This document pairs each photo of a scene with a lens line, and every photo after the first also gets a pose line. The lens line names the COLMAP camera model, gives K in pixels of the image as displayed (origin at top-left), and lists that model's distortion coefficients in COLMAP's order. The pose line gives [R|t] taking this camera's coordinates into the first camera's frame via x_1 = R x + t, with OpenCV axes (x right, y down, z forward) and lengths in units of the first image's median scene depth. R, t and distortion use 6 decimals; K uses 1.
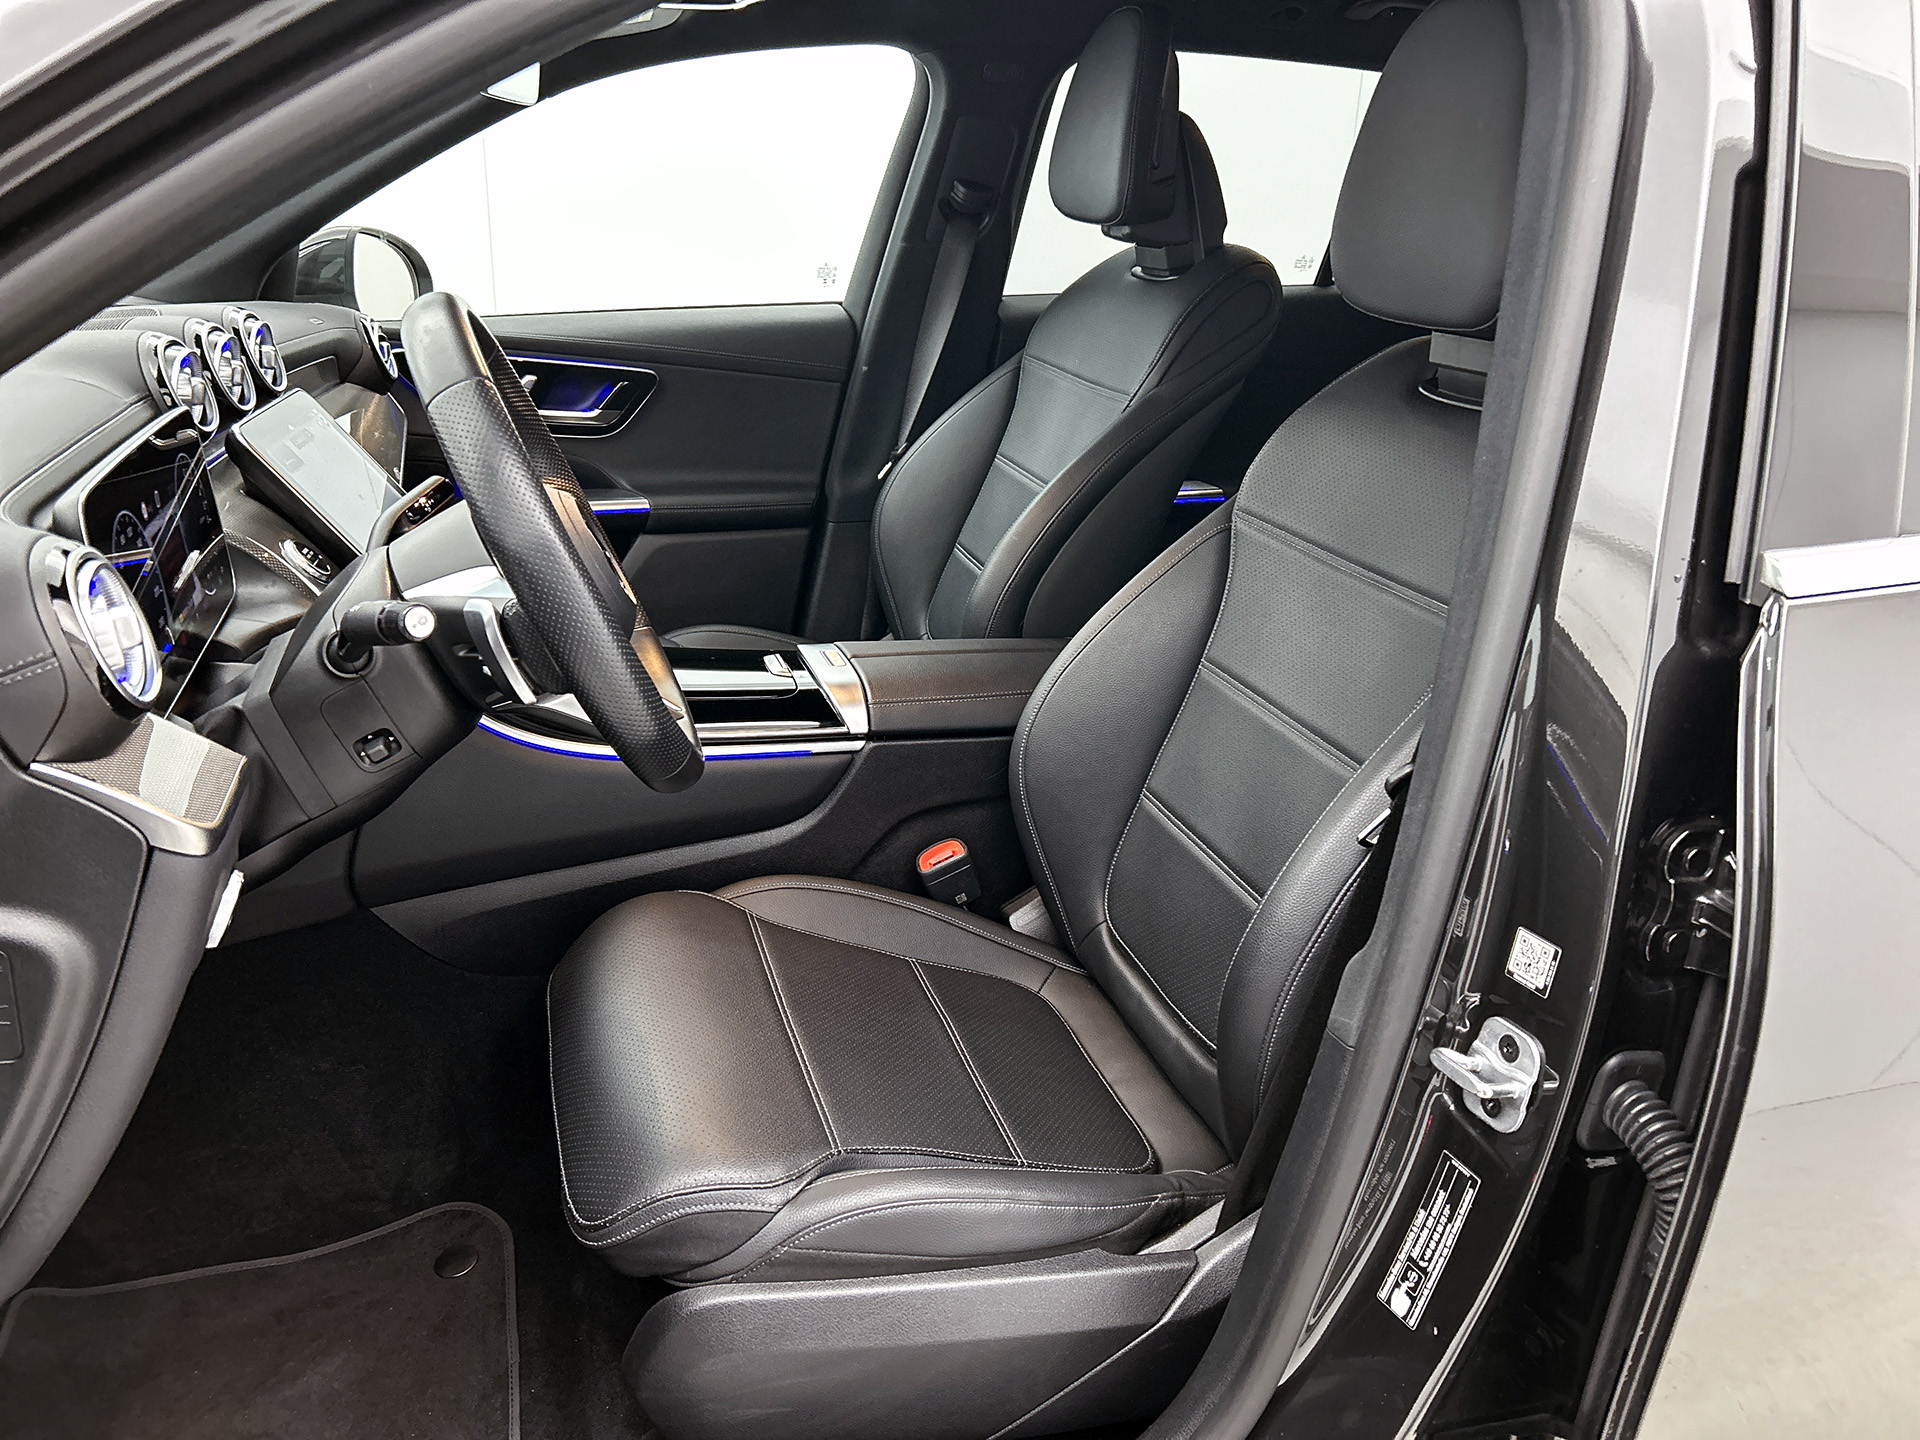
lens RADIAL K [[1459.9, 0, 960.0], [0, 1459.9, 720.0], [0, 0, 1]] dist [0.065863, -0.103923]
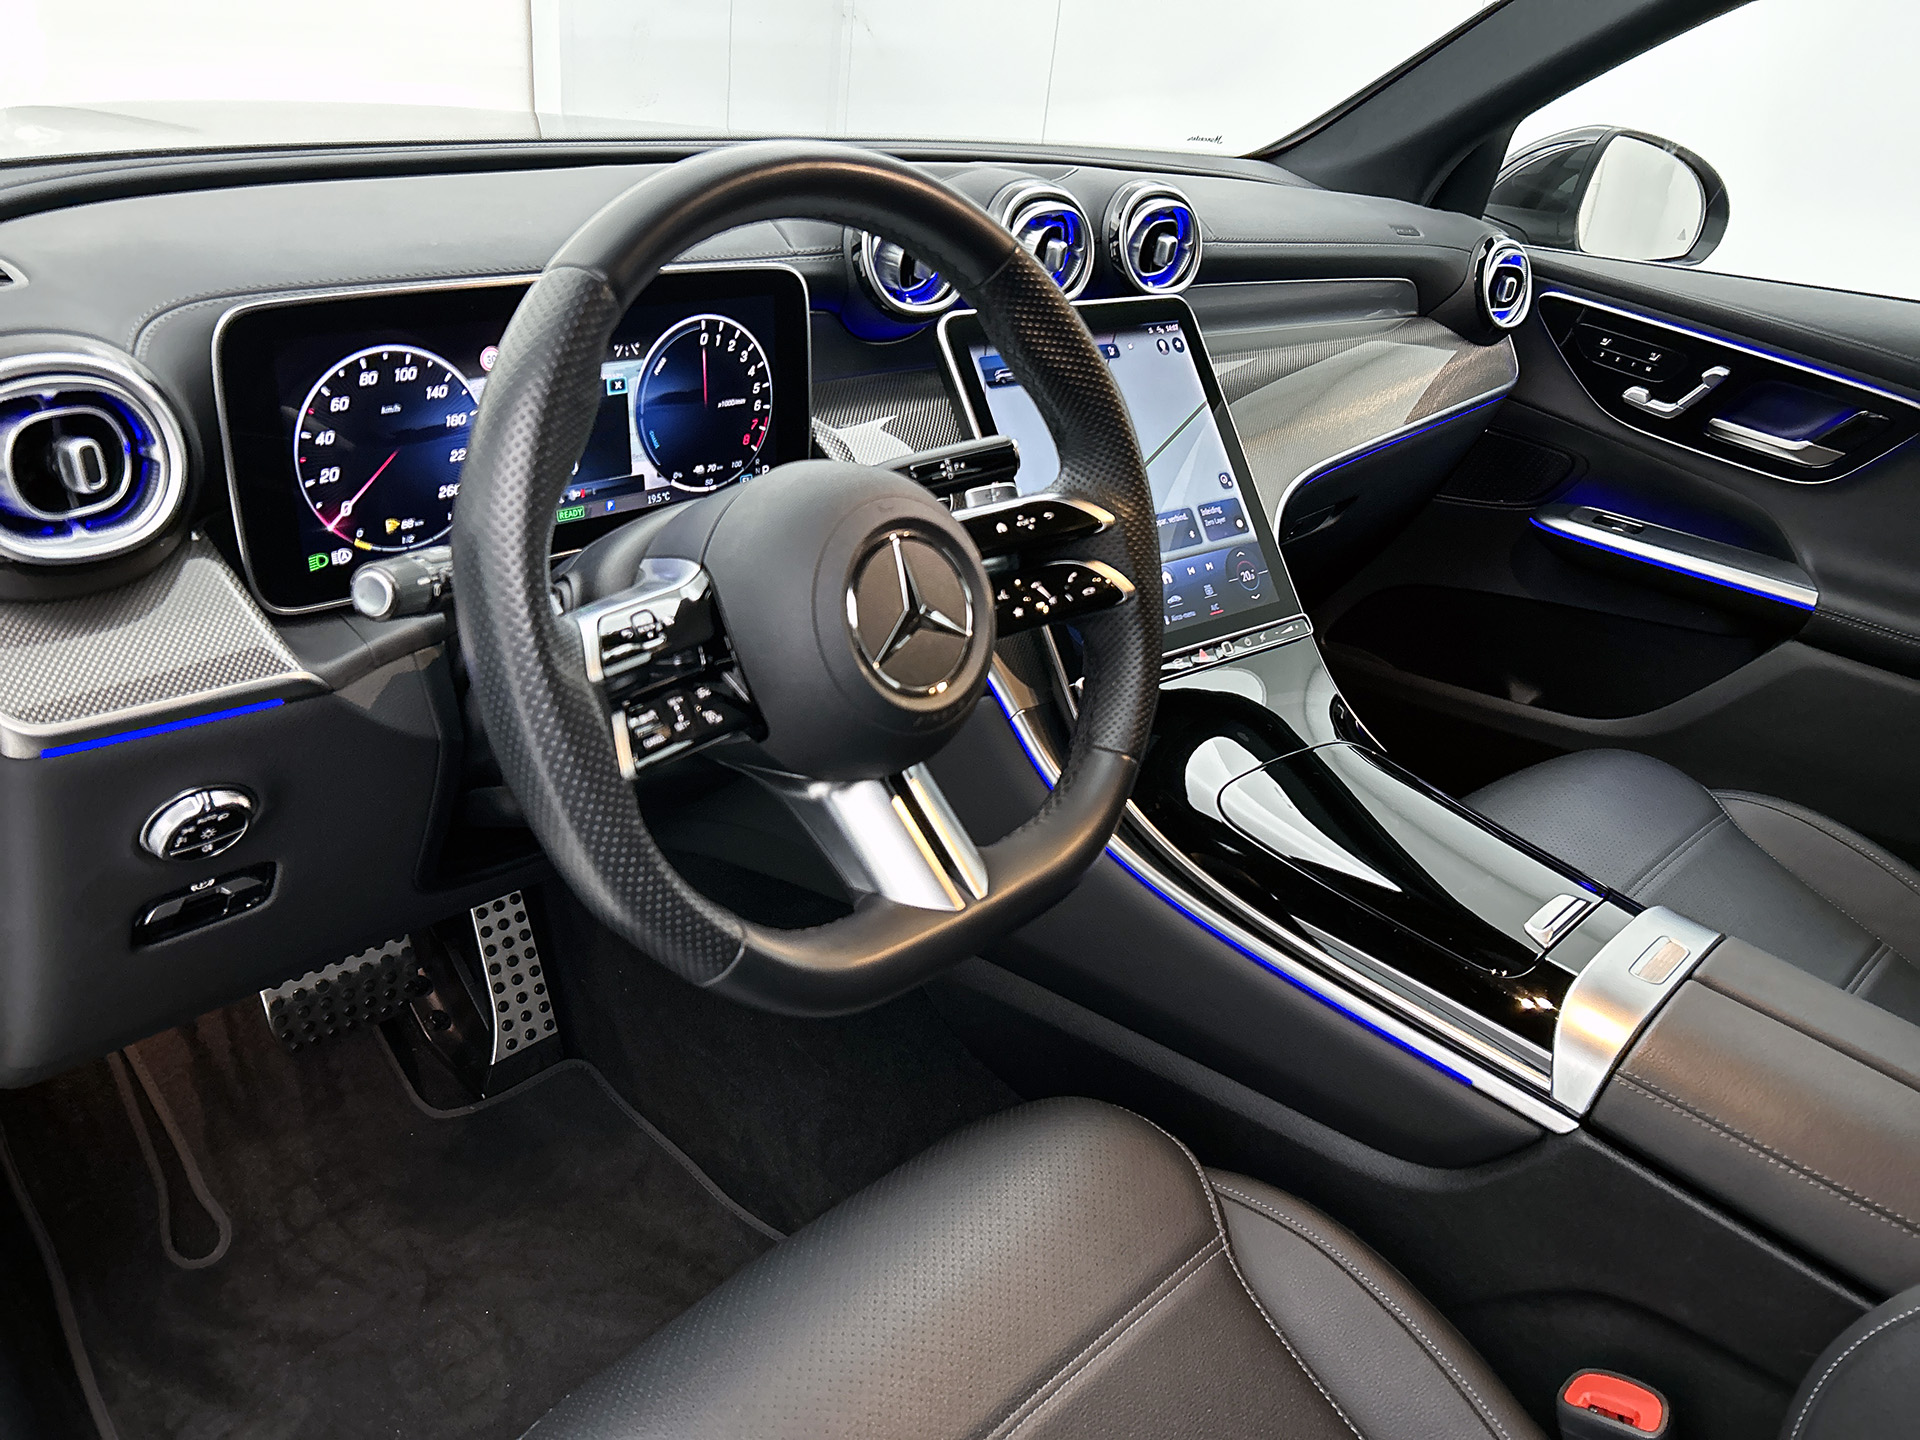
lens RADIAL K [[1459.9, 0, 960.0], [0, 1459.9, 720.0], [0, 0, 1]] dist [0.065863, -0.103923]
pose [[0.493243, 0.417981, -0.762891, 0.165689], [-0.388479, 0.890527, 0.236742, -0.151676], [0.778328, 0.179595, 0.601623, 0.459181]]
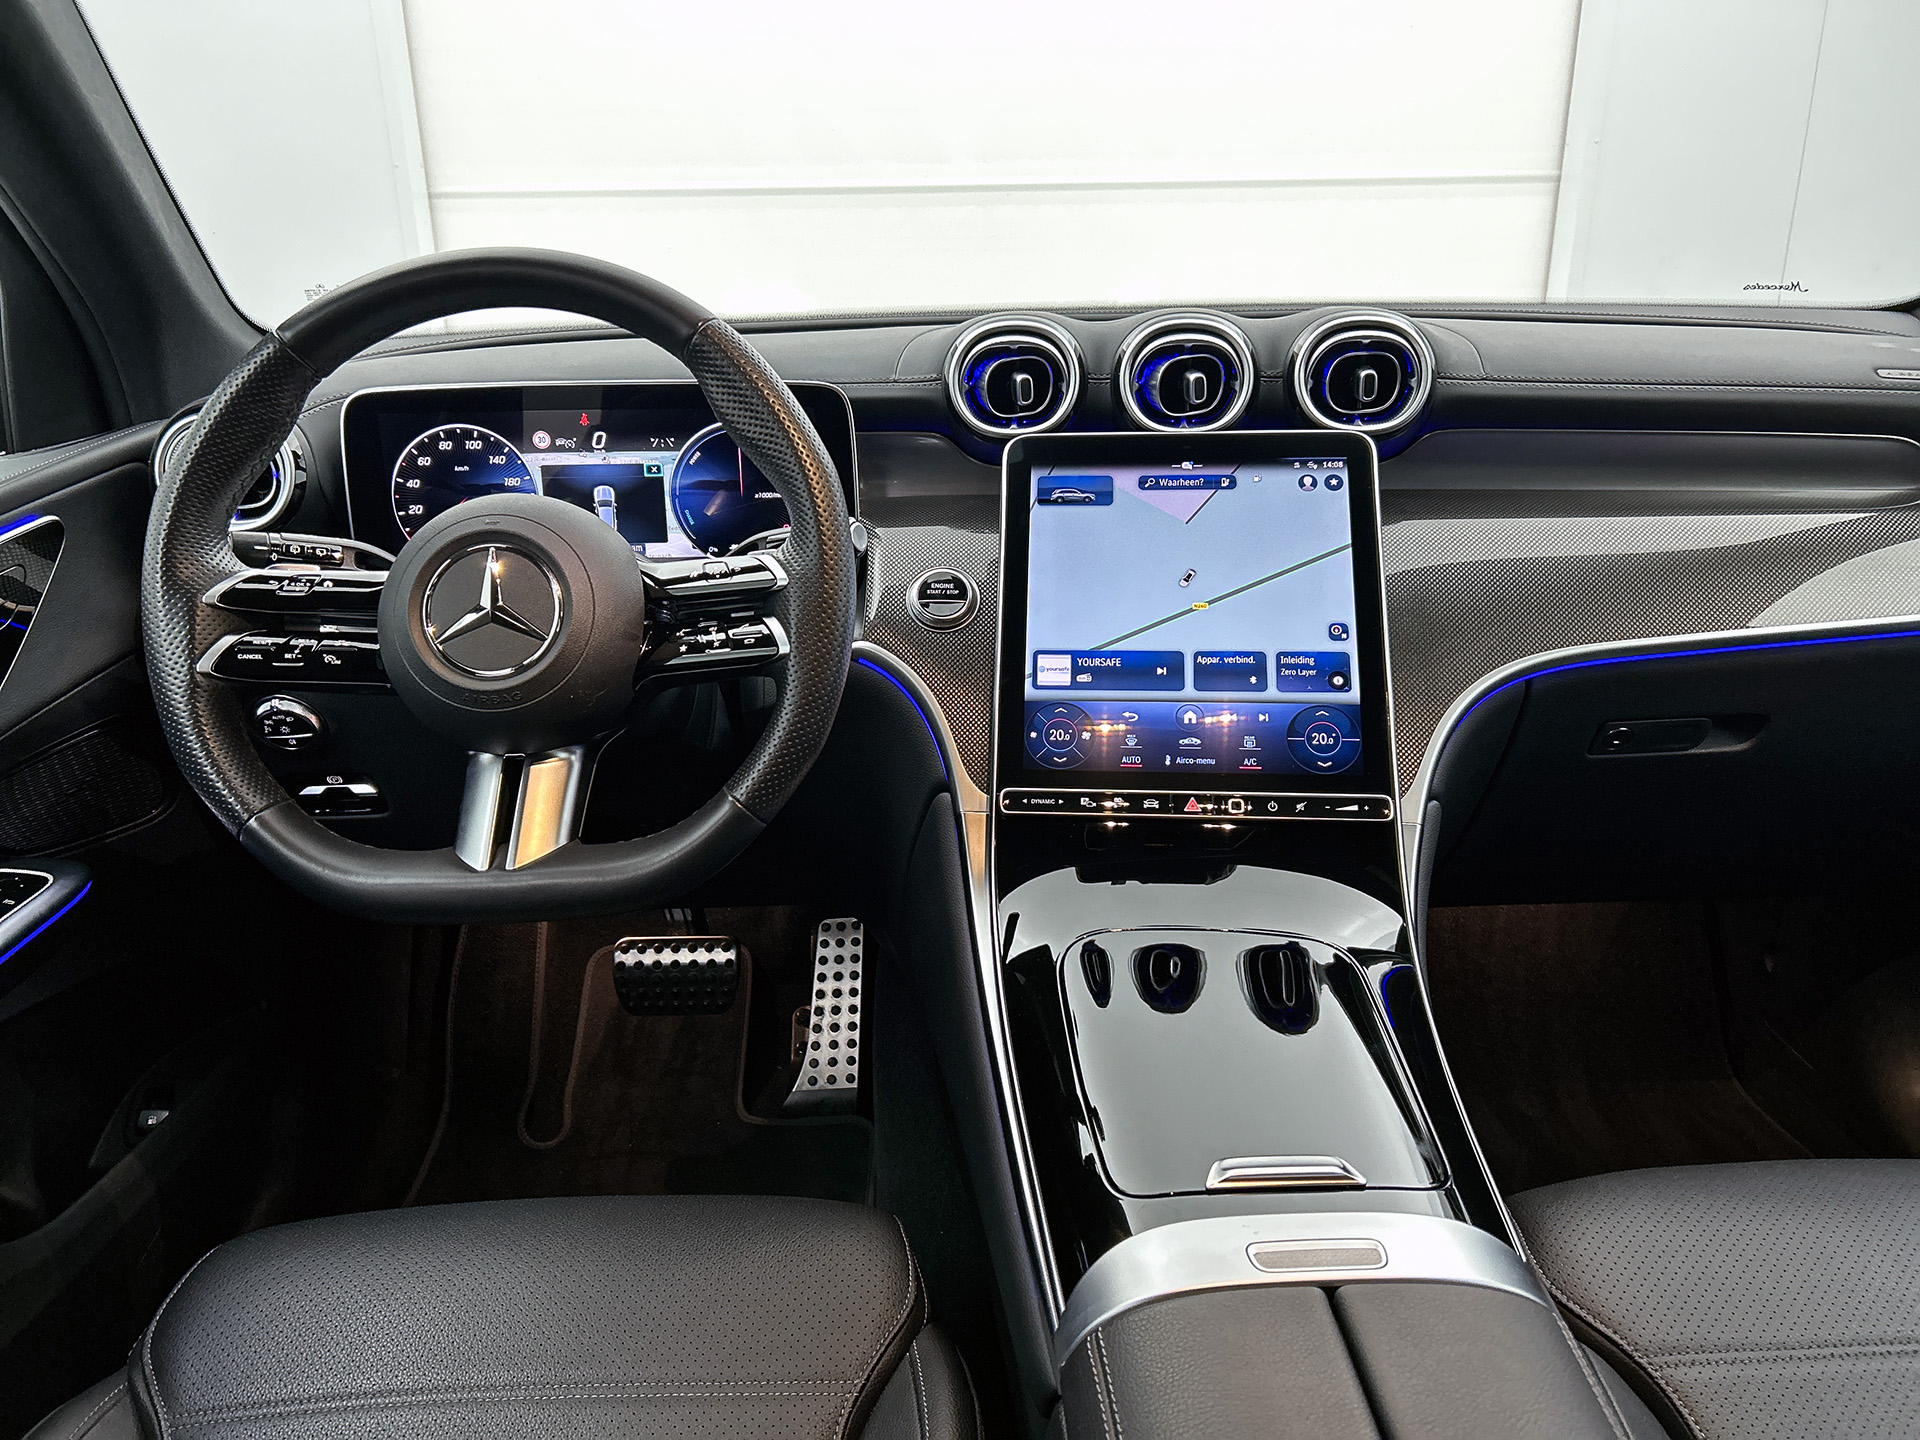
lens RADIAL K [[1459.9, 0, 960.0], [0, 1459.9, 720.0], [0, 0, 1]] dist [0.065863, -0.103923]
pose [[-0.269456, 0.296785, -0.916140, 0.262708], [-0.331056, 0.864799, 0.377524, -0.294973], [0.904320, 0.405020, -0.134773, 0.957242]]
